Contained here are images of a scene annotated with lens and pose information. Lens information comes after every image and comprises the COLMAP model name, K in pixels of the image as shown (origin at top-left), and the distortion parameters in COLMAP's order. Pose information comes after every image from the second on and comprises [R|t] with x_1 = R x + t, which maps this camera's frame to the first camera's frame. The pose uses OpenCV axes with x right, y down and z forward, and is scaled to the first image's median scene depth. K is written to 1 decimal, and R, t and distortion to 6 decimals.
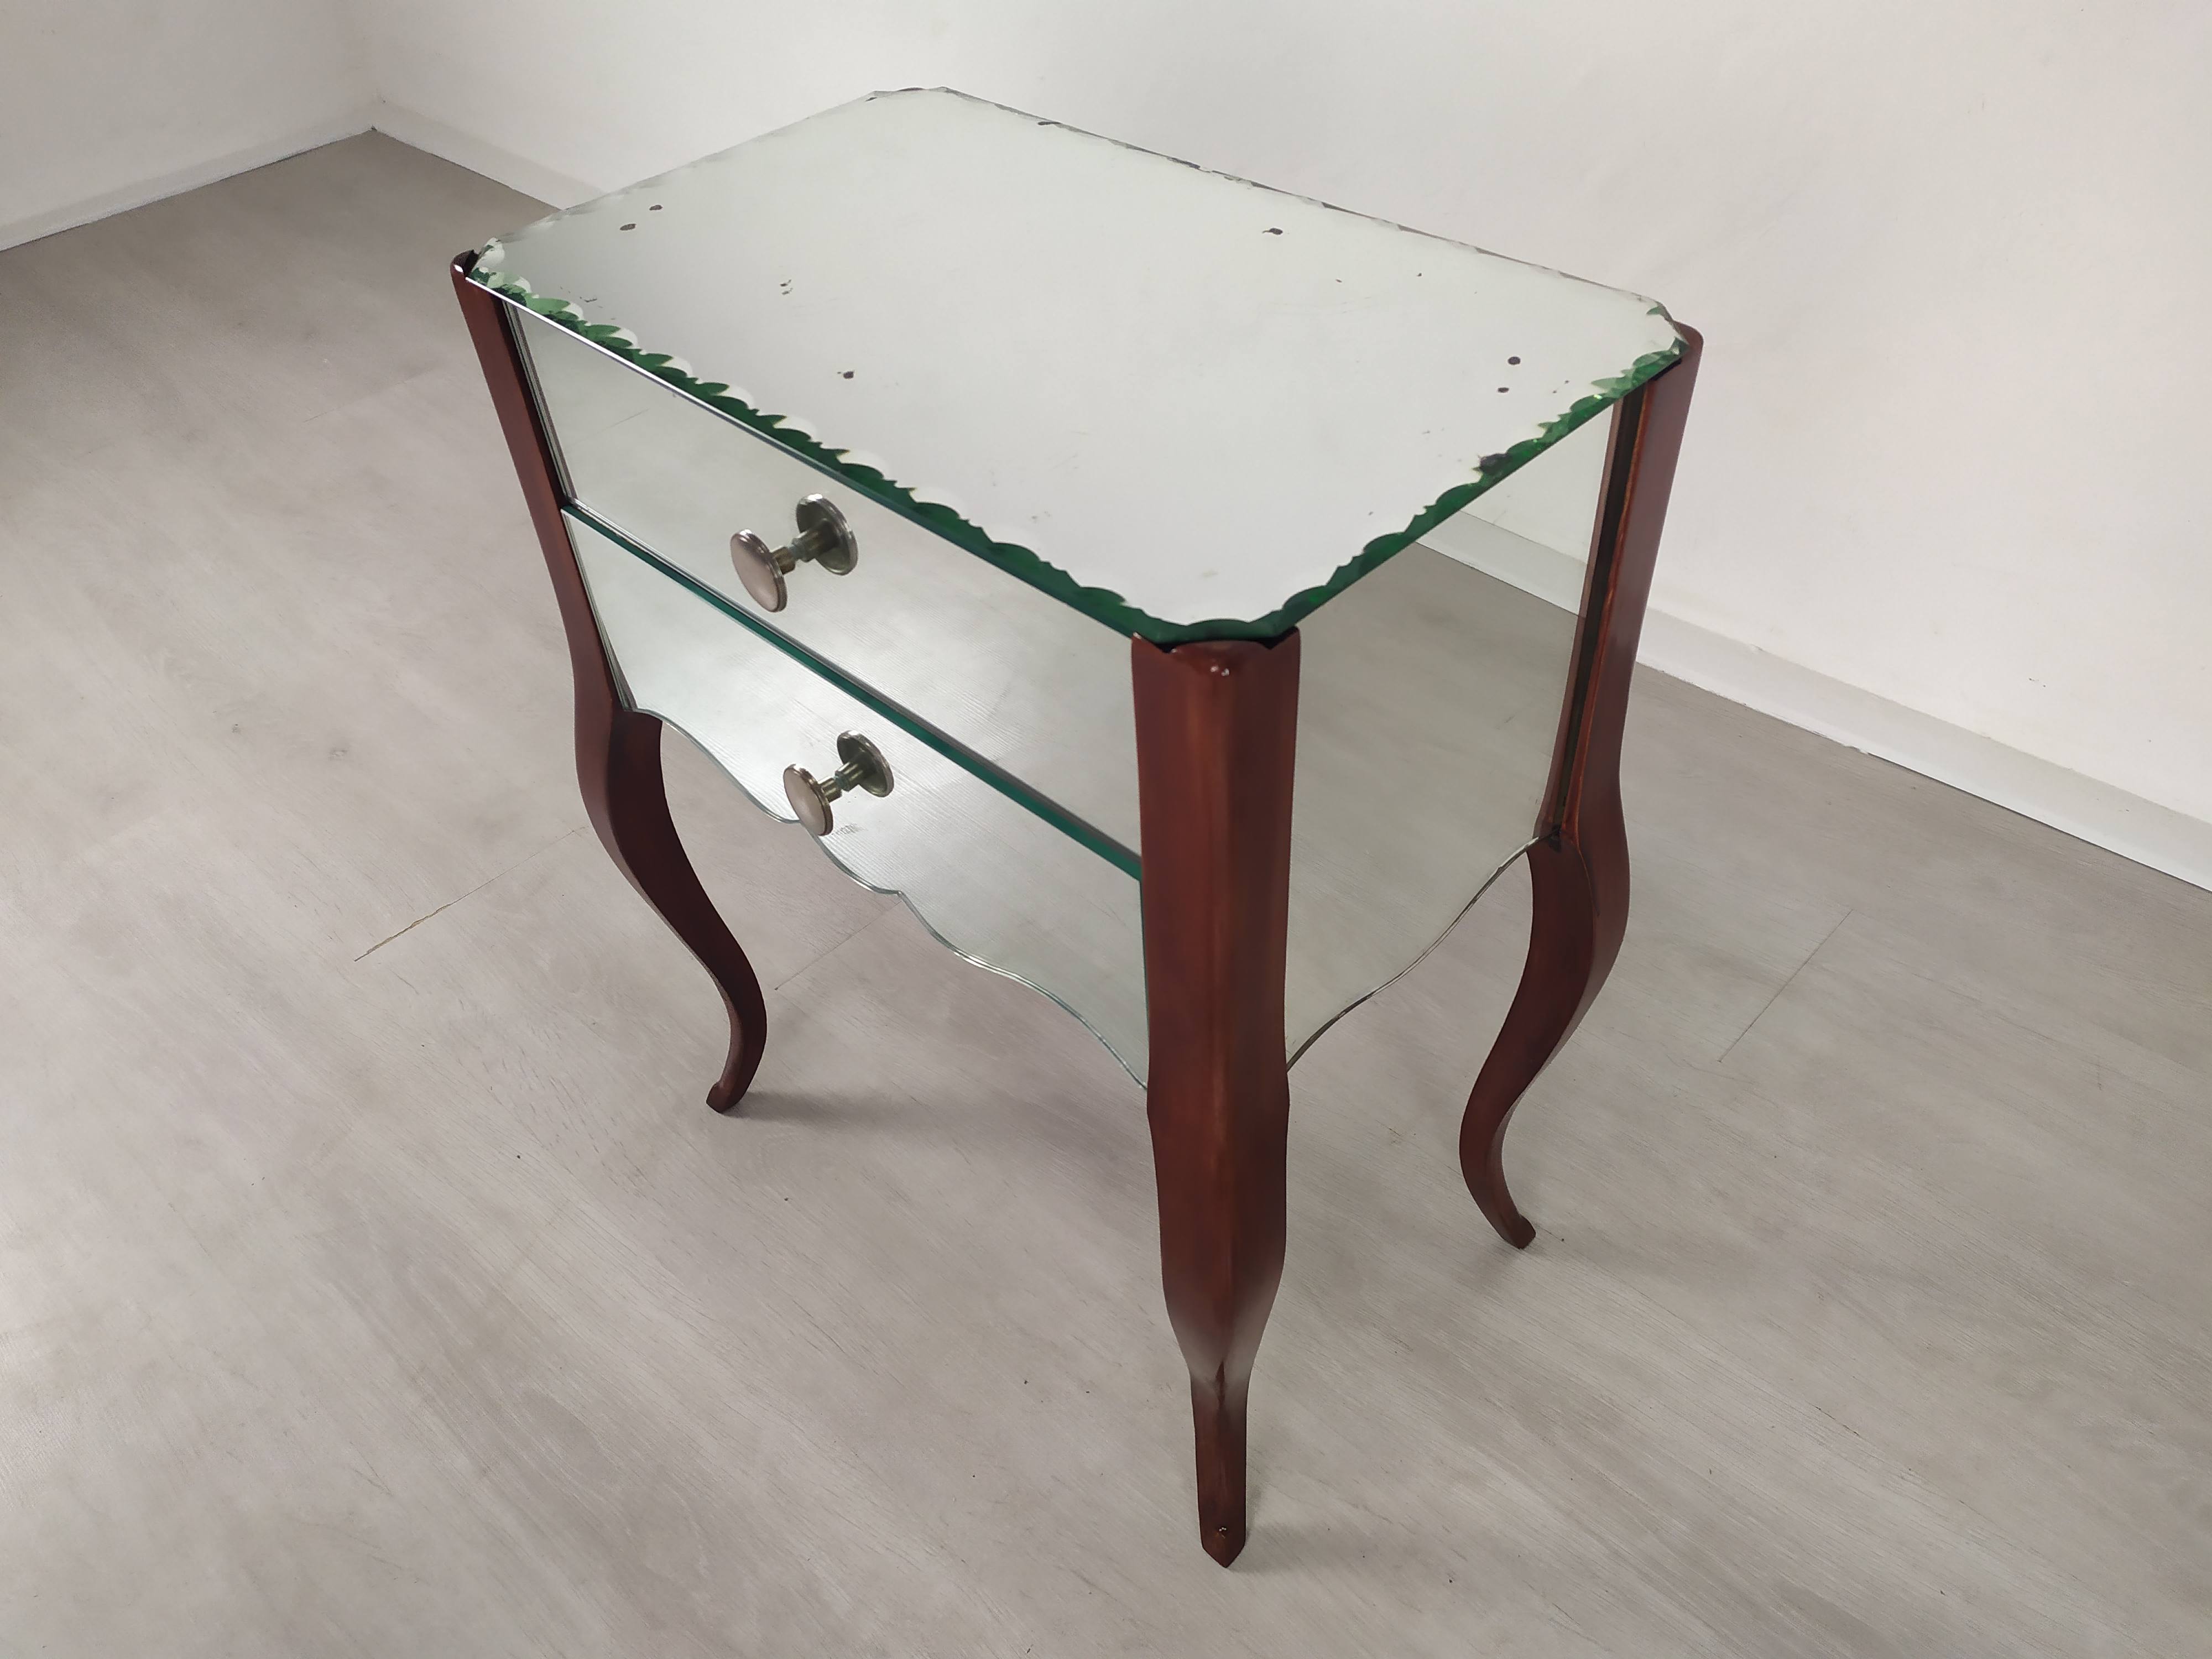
lens RADIAL K [[1680.6, 0, 1094.1], [0, 1680.6, 827.2], [0, 0, 1]] dist [0.060057, -0.095136]
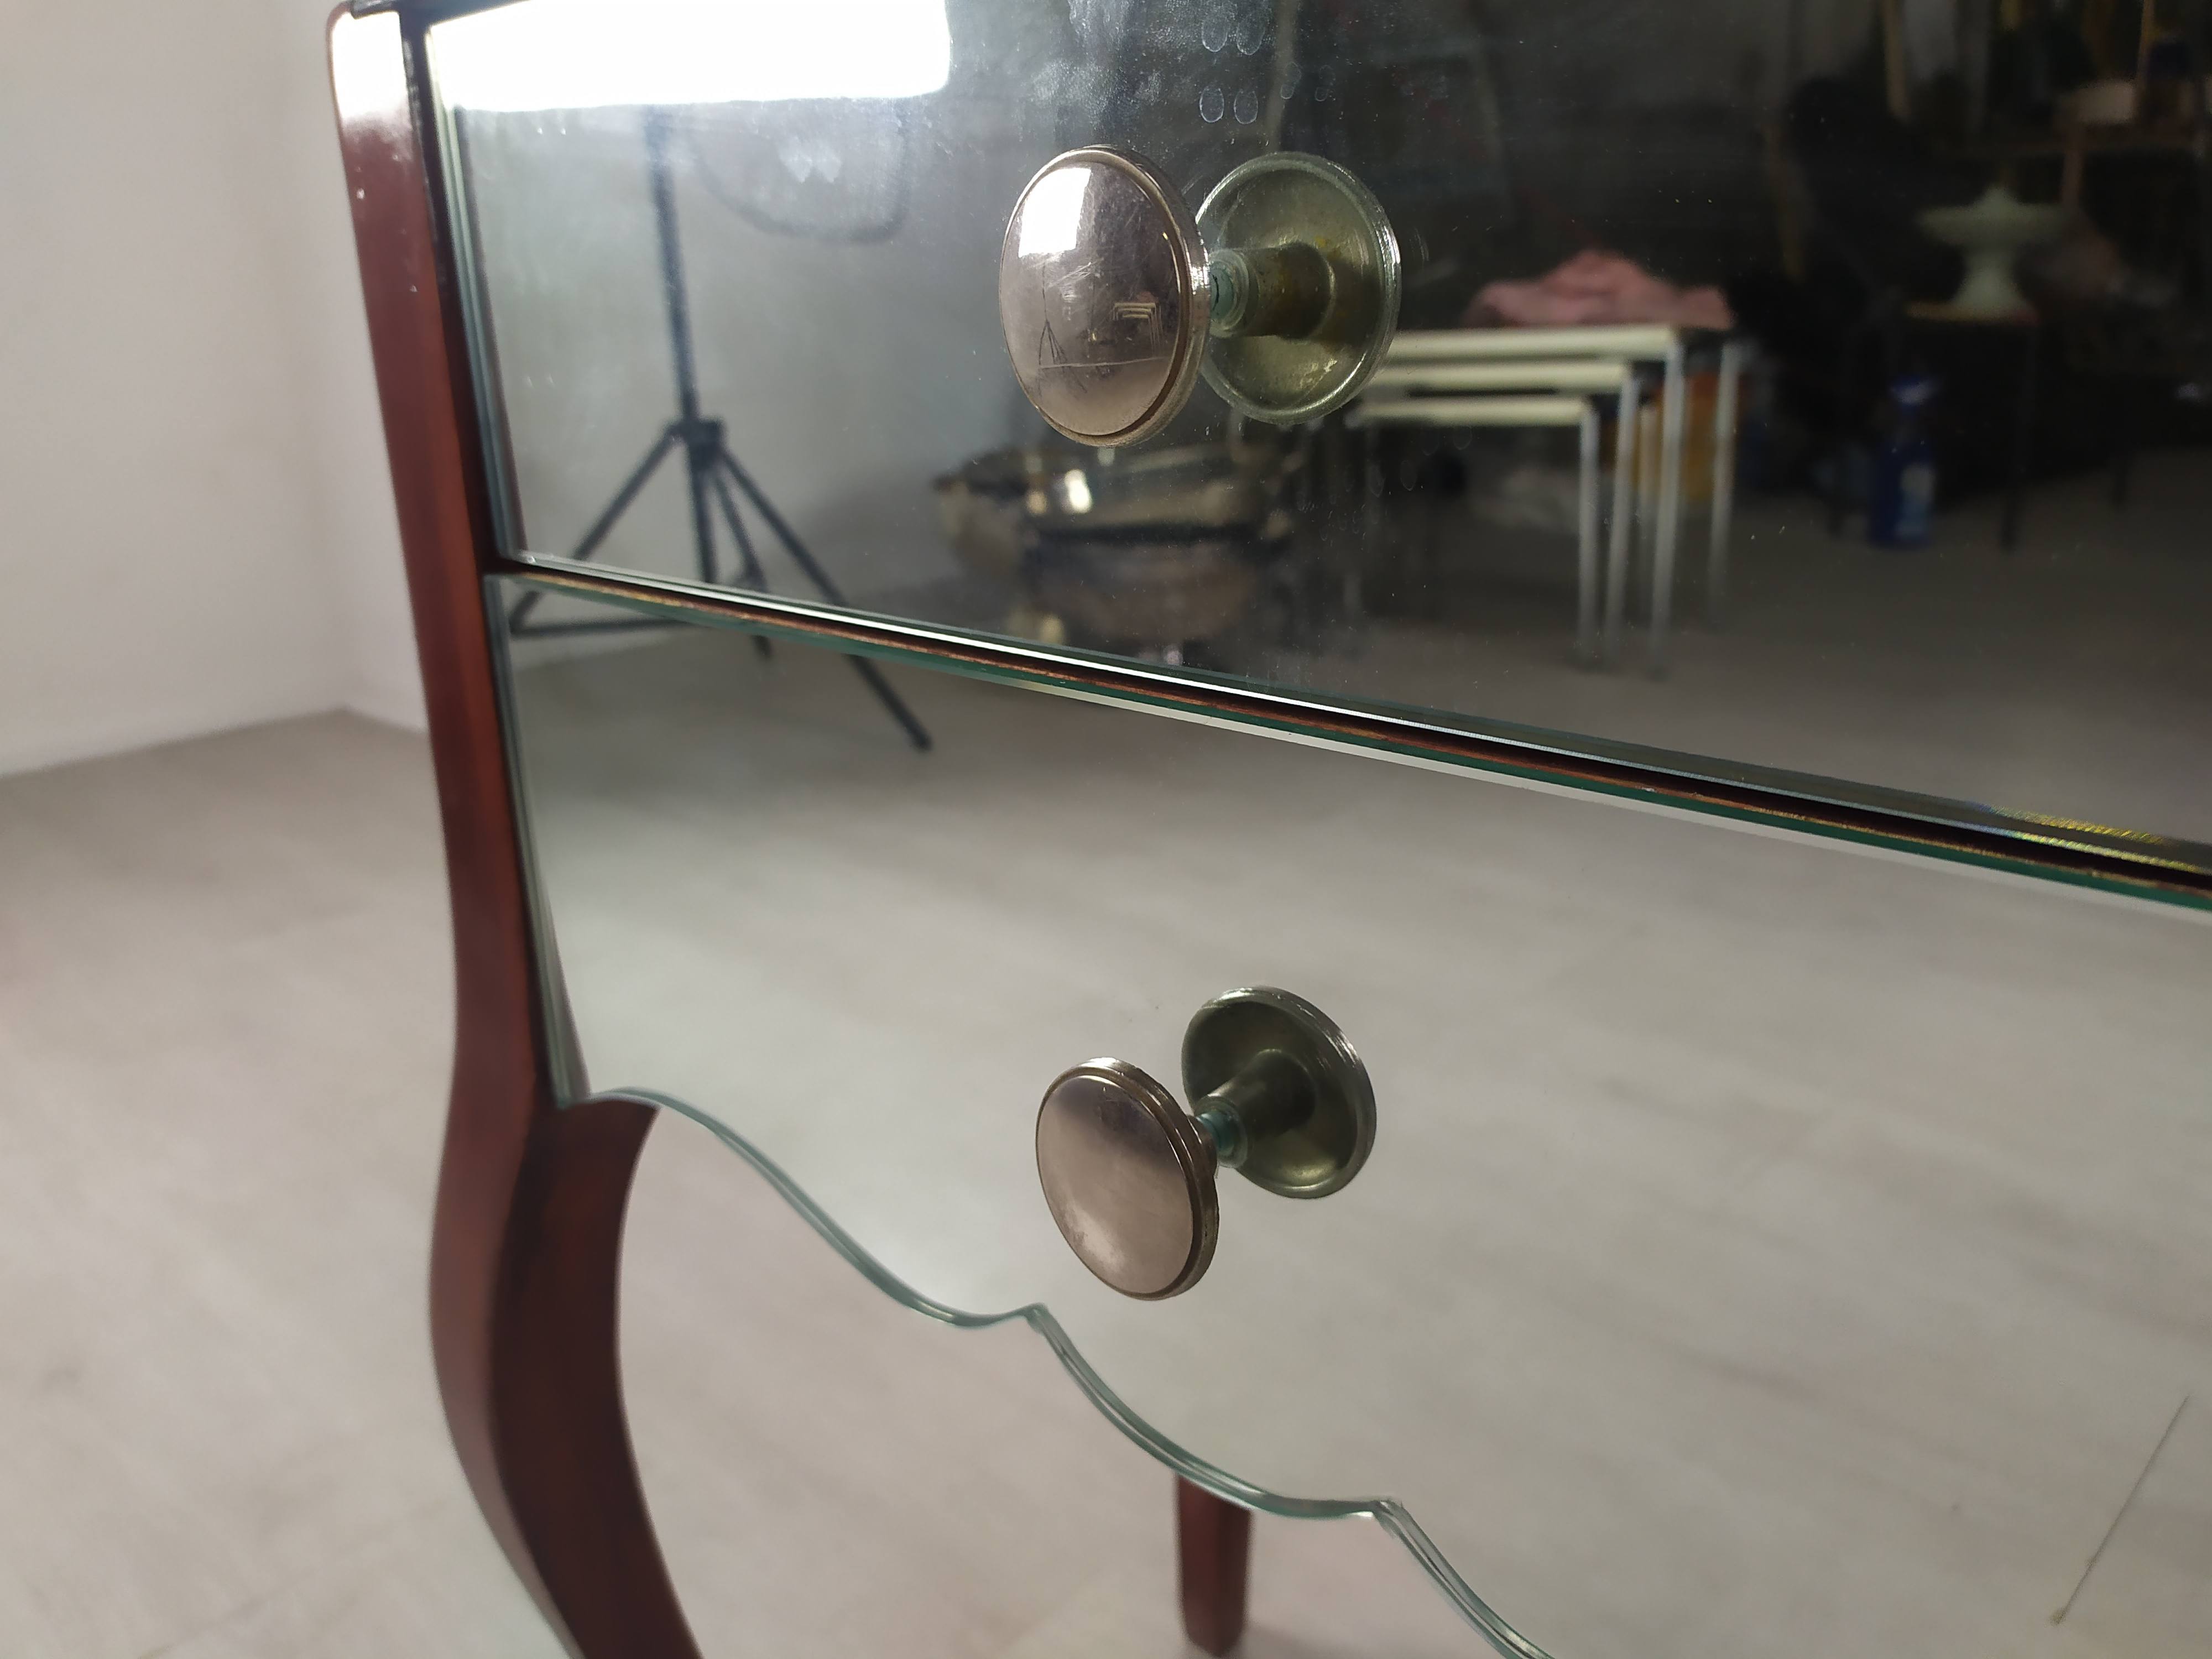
lens RADIAL K [[1680.1, 0, 1106.0], [0, 1680.1, 829.5], [0, 0, 1]] dist [0.045885, -0.066398]
pose [[0.999239, 0.017681, 0.034769, -0.135607], [-0.001535, 0.908505, -0.417872, 0.042433], [-0.038976, 0.417500, 0.907841, 0.500863]]
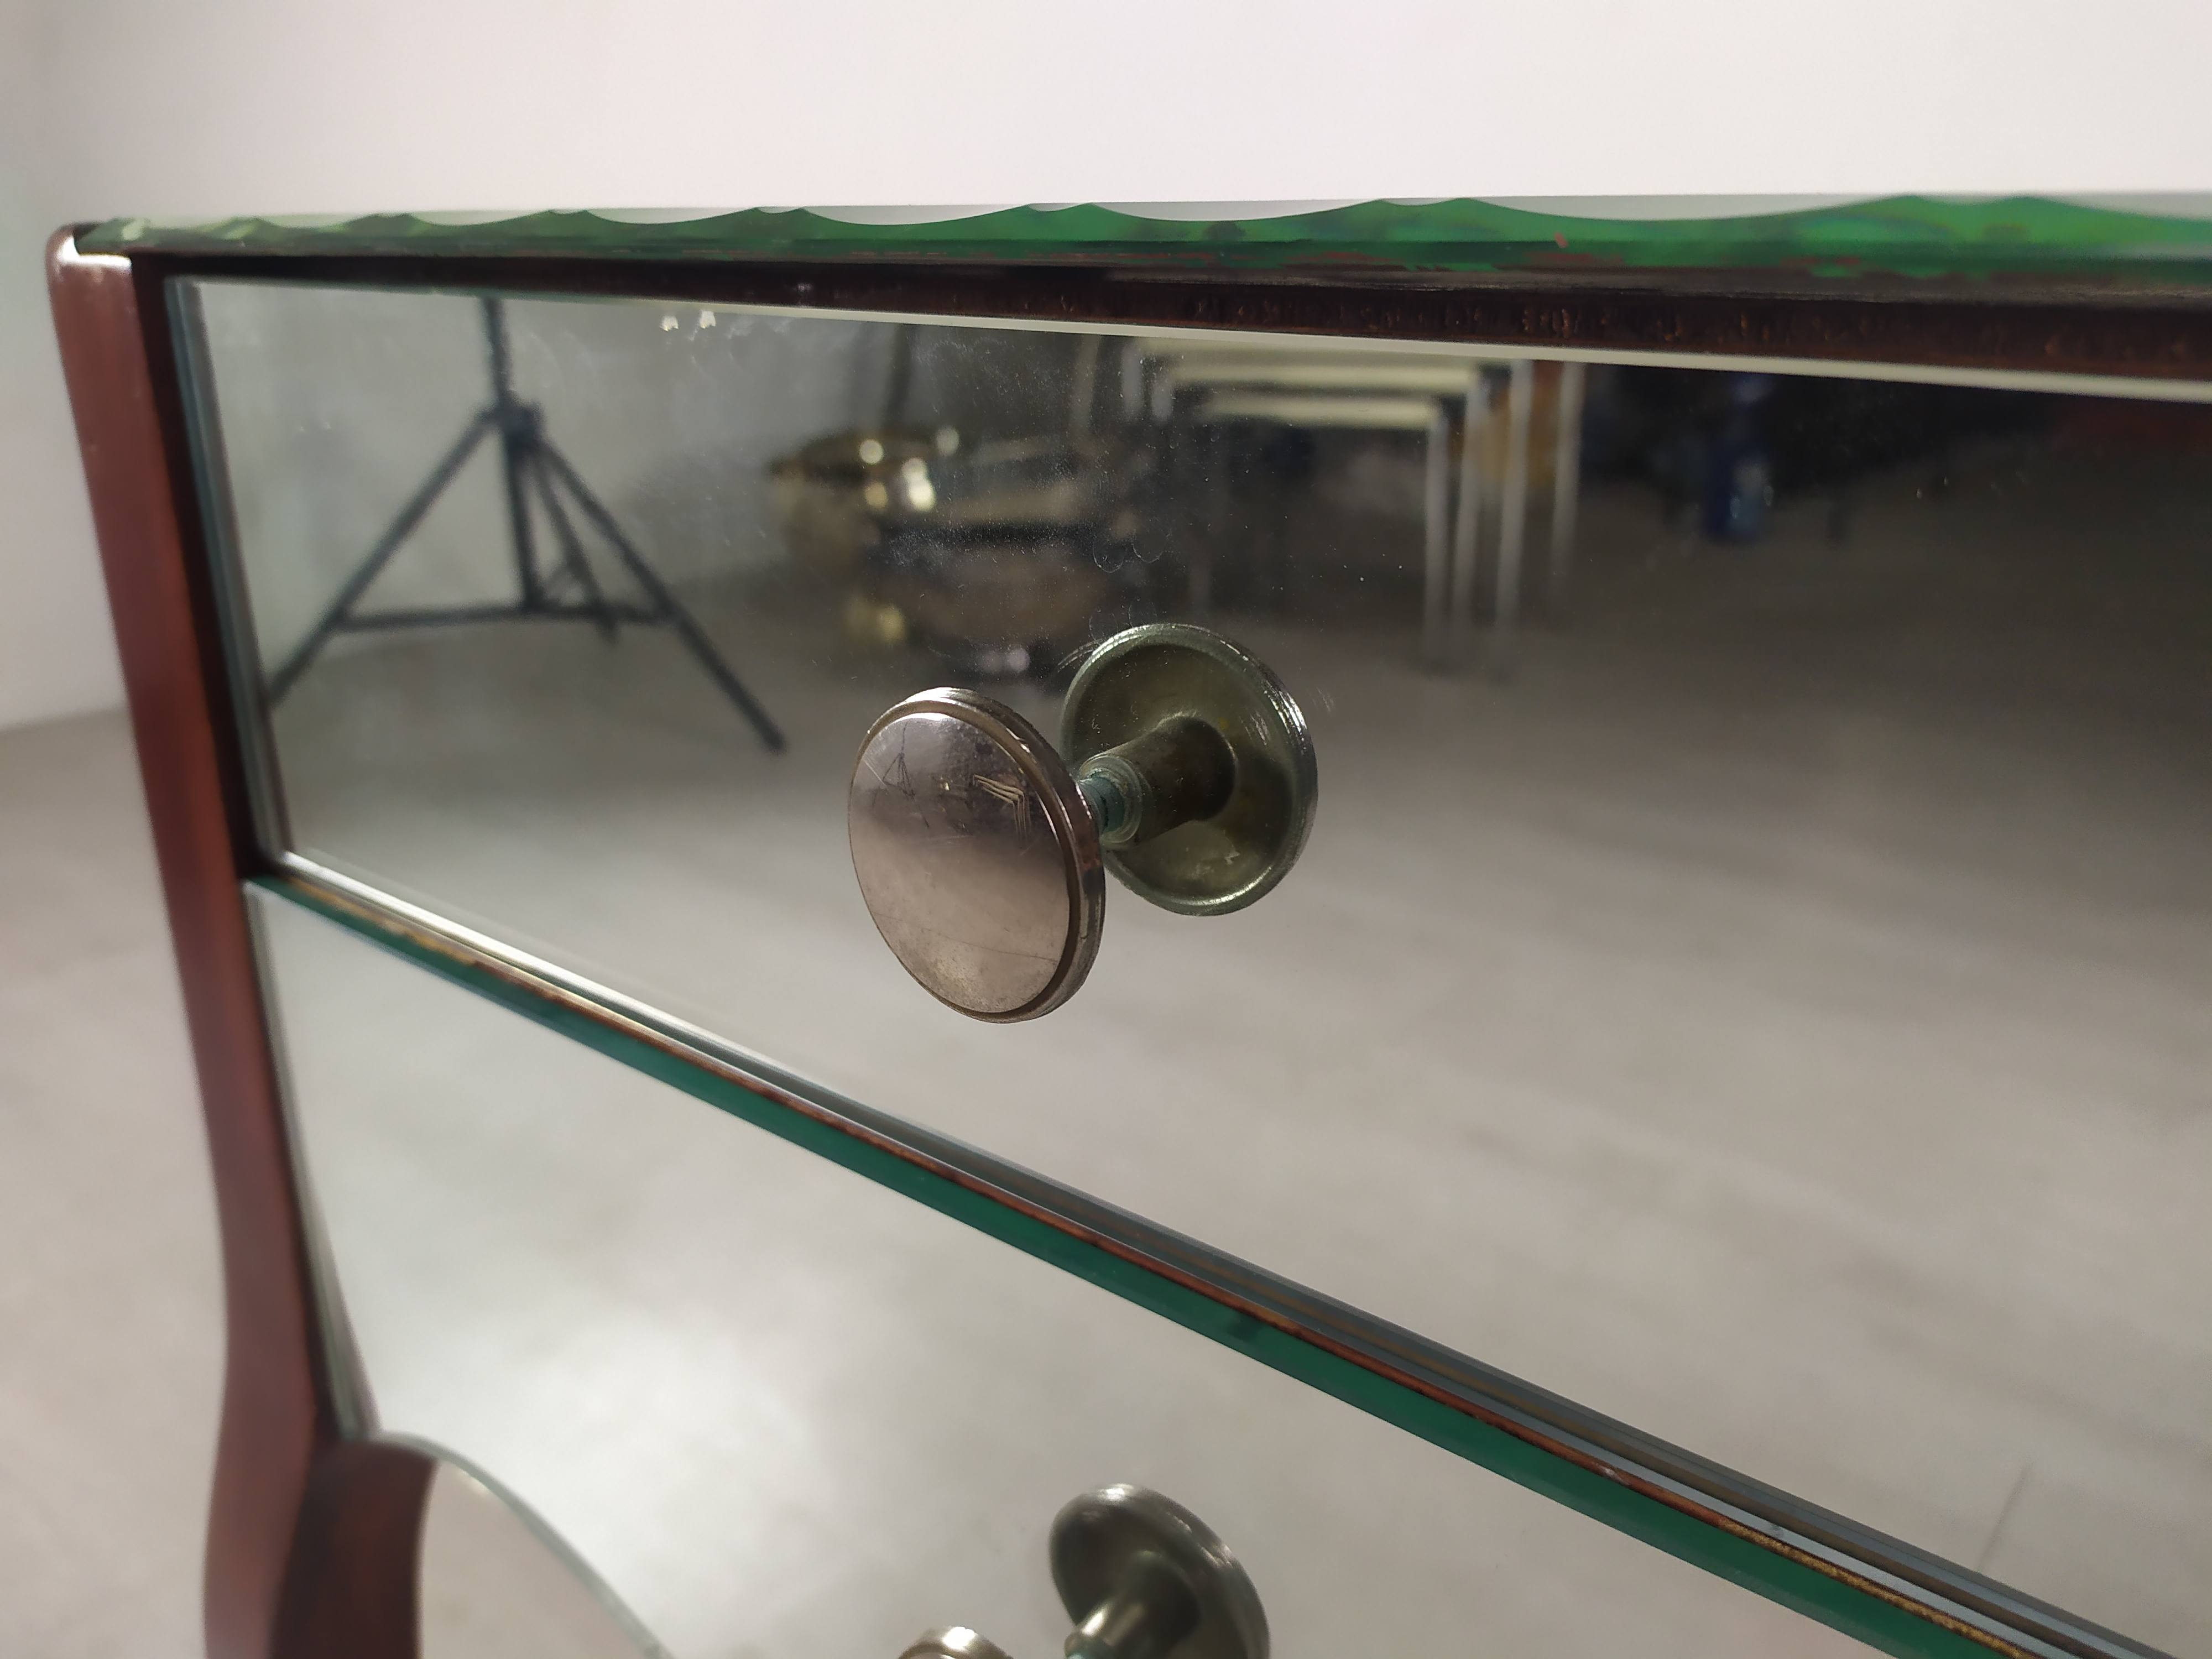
lens RADIAL K [[1703.4, 0, 1107.0], [0, 1703.4, 797.9], [0, 0, 1]] dist [0.045617, -0.084231]
pose [[0.991756, 0.011489, 0.127621, -0.138803], [0.041411, 0.913789, -0.404073, -0.033813], [-0.121261, 0.406027, 0.905780, 0.498768]]
